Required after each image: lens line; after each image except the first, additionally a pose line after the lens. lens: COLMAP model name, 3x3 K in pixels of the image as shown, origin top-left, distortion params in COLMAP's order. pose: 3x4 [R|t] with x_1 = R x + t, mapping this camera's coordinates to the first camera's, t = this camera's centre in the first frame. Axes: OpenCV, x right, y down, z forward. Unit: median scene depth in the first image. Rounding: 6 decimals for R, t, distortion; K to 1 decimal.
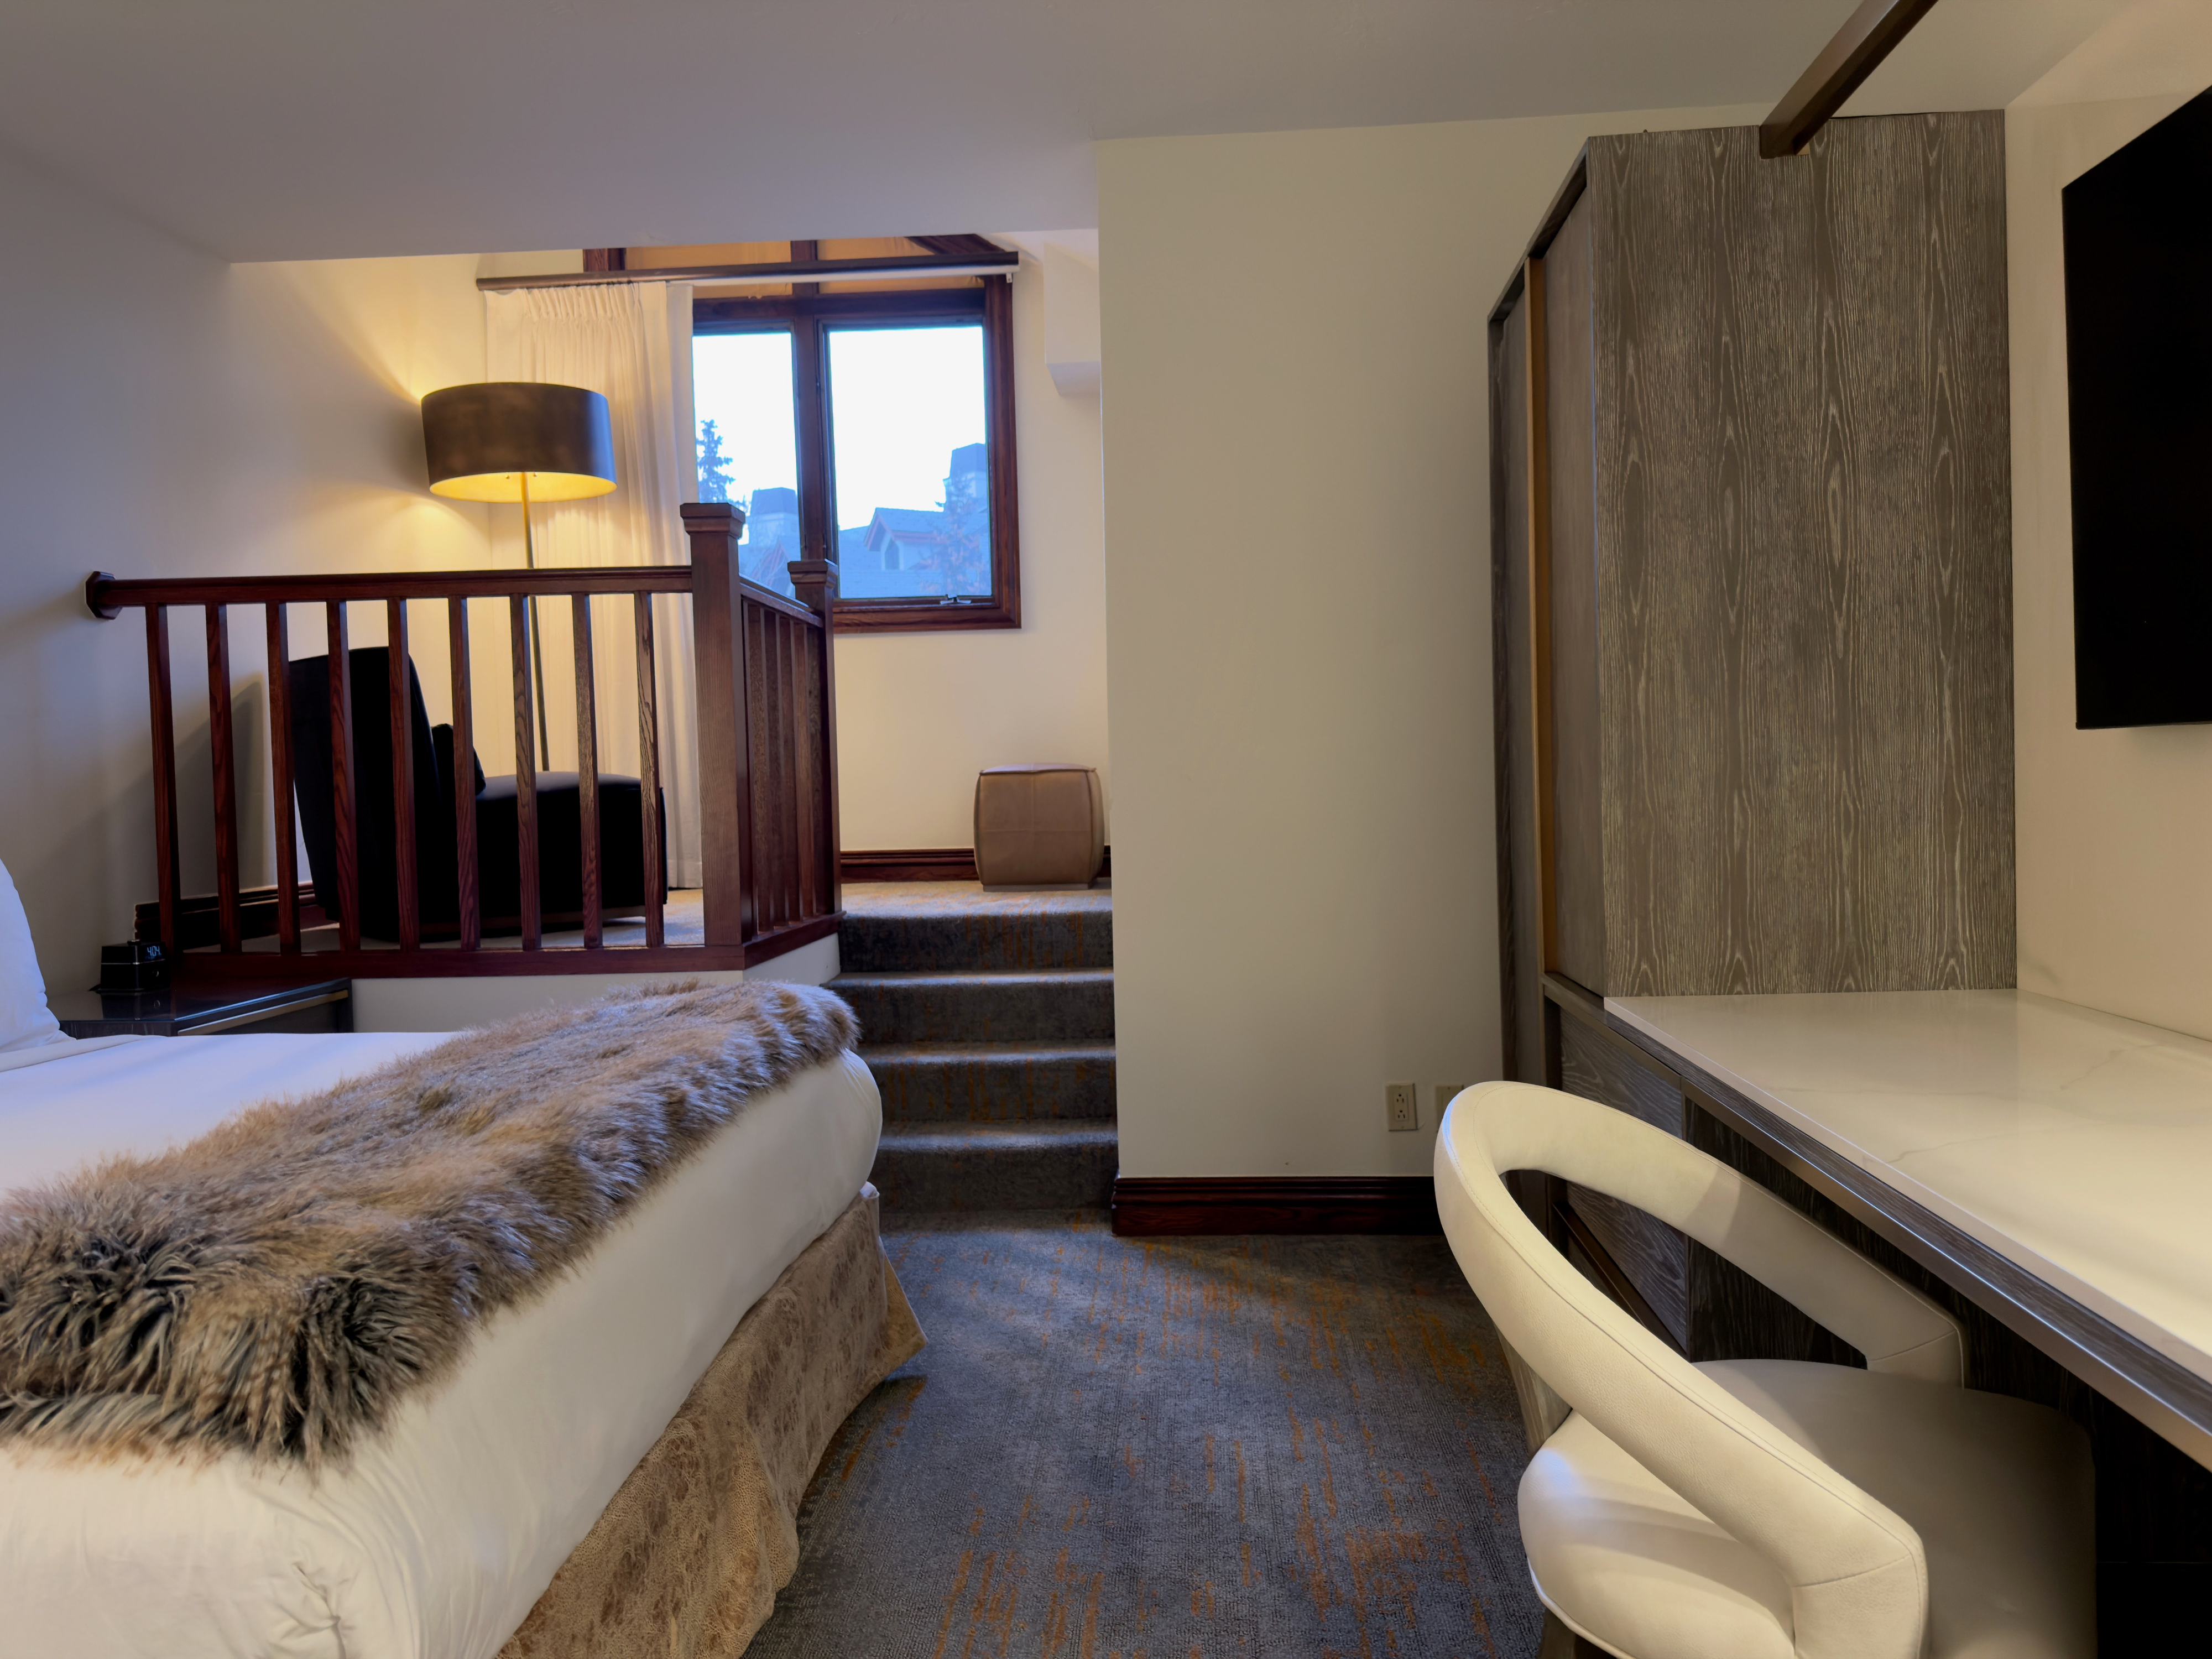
lens RADIAL K [[1546.9, 0, 1110.1], [0, 1546.9, 834.4], [0, 0, 1]] dist [0.068373, -0.095222]
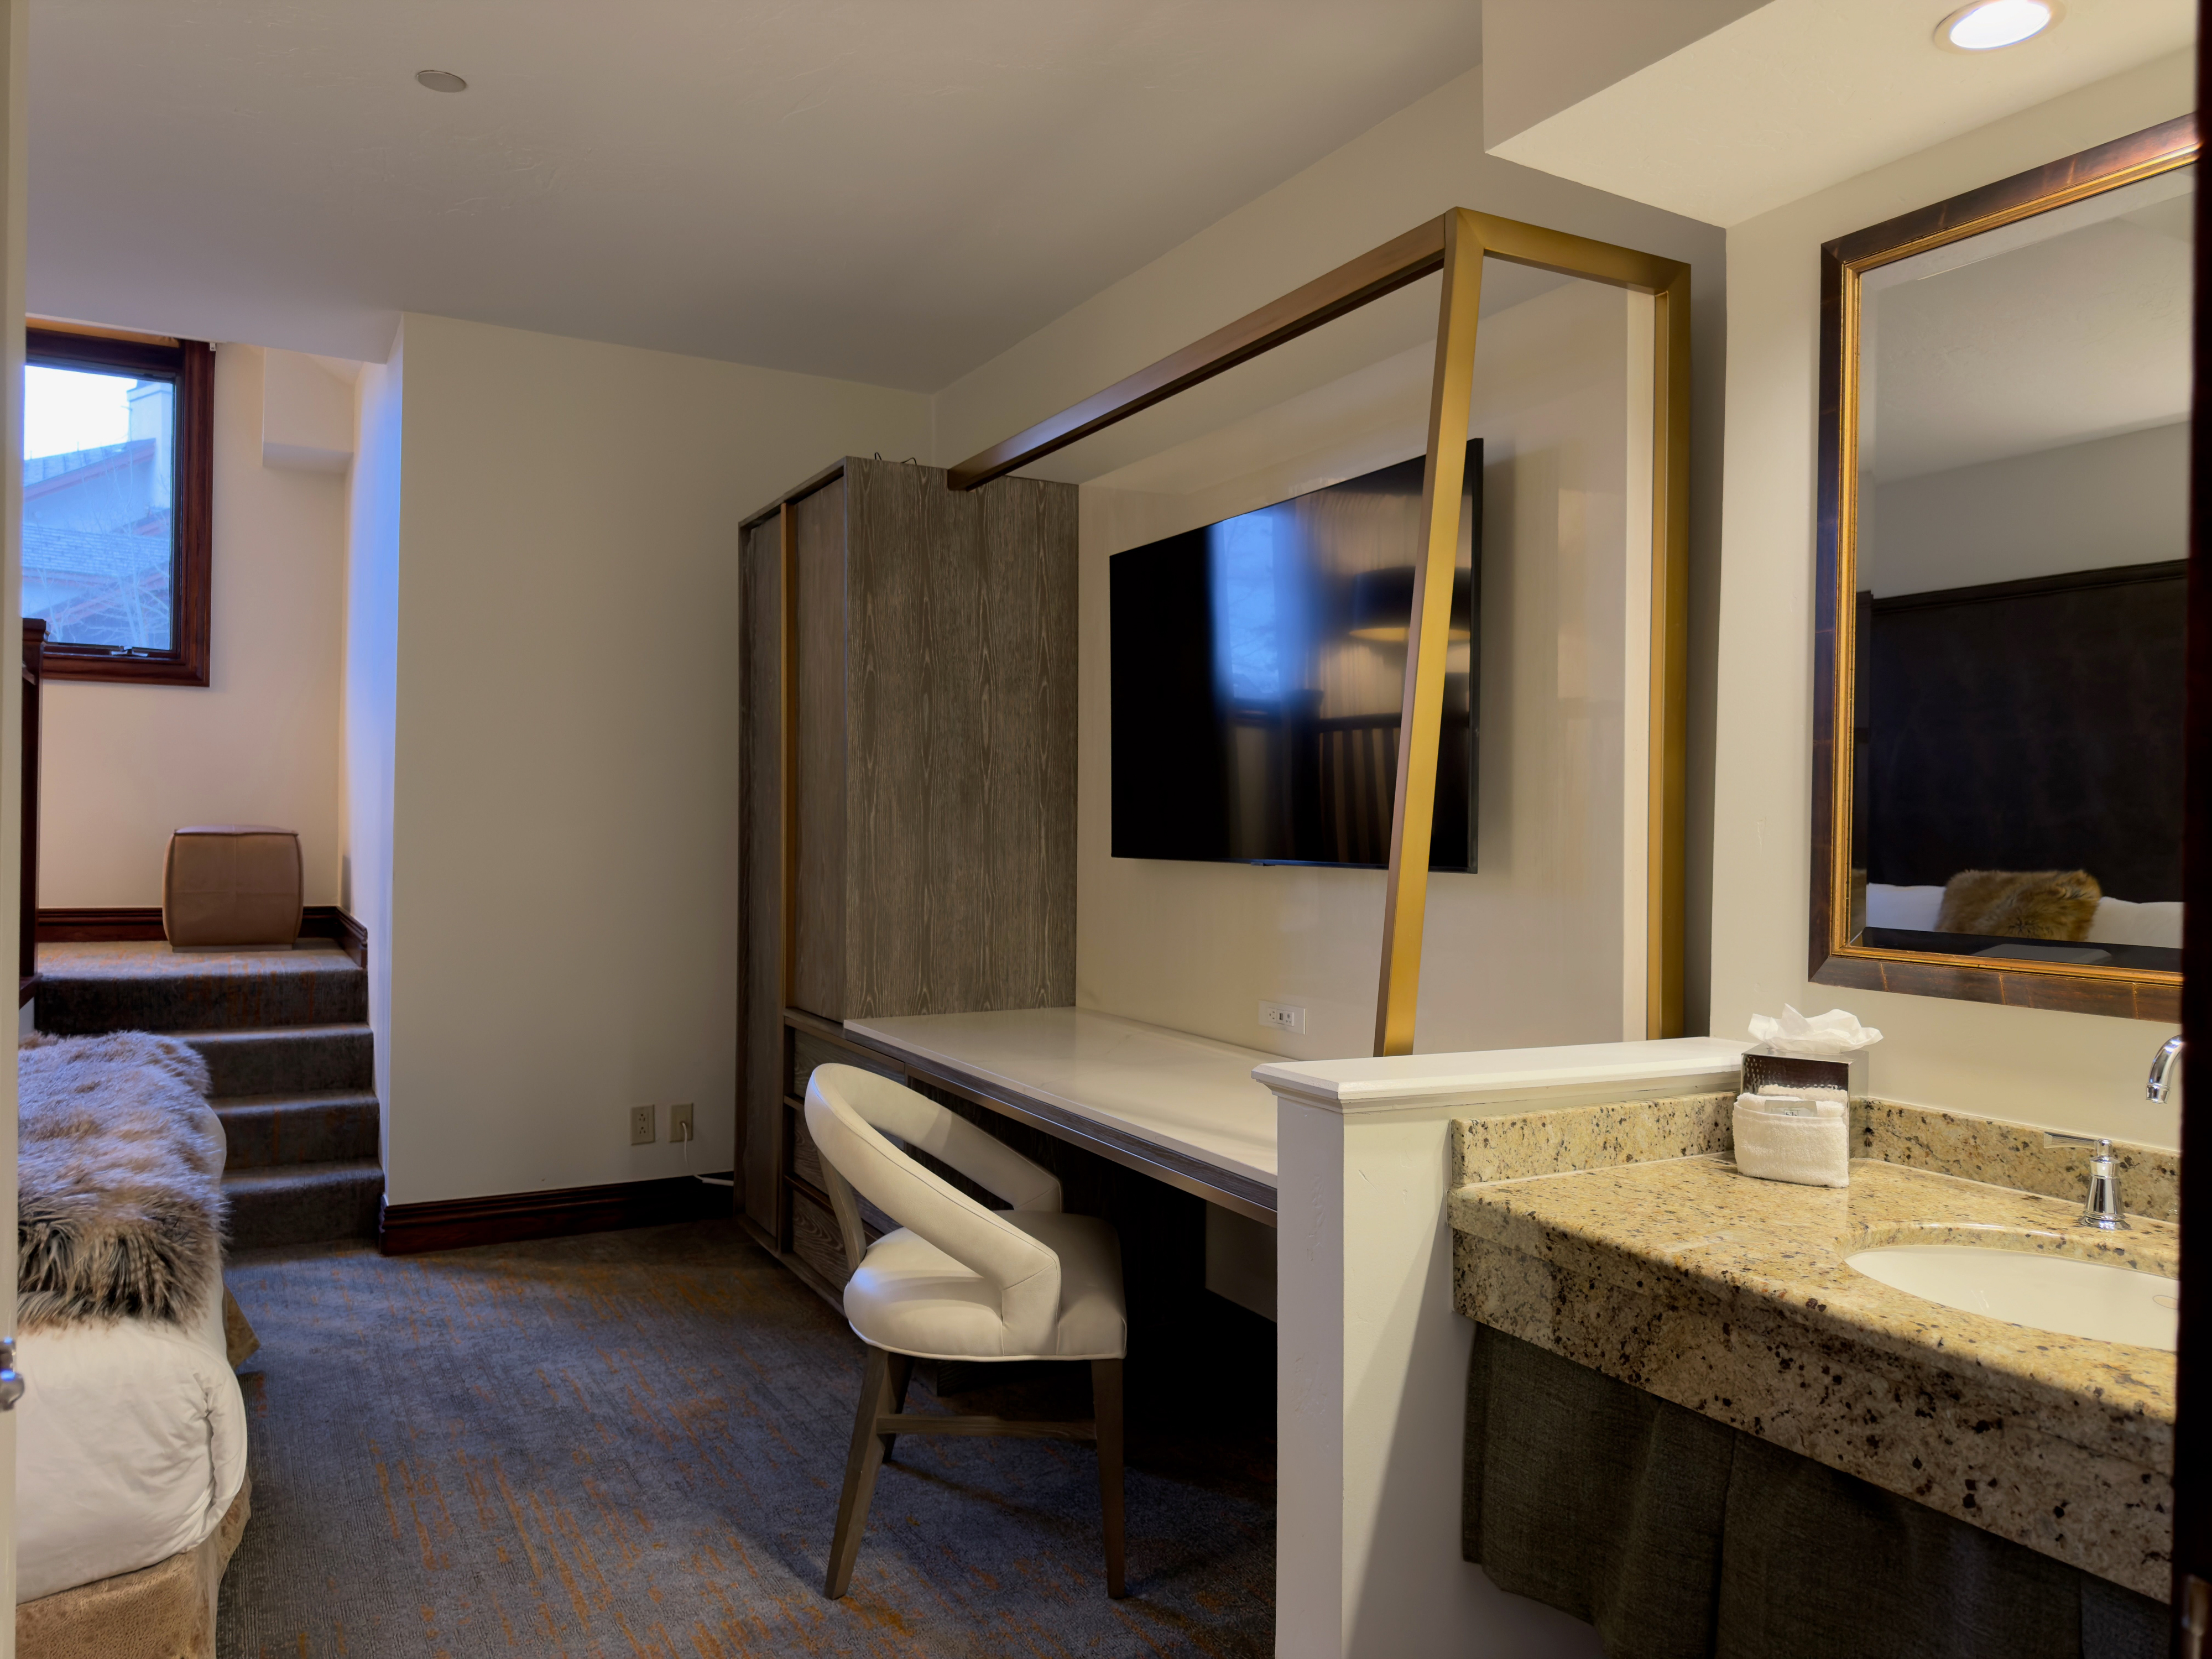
lens RADIAL K [[1546.9, 0, 1101.1], [0, 1546.9, 836.8], [0, 0, 1]] dist [0.068373, -0.095222]
pose [[0.843202, 0.034516, 0.536488, -0.286299], [-0.016117, 0.999111, -0.038950, -0.018332], [-0.537356, 0.024196, 0.843008, -0.405749]]
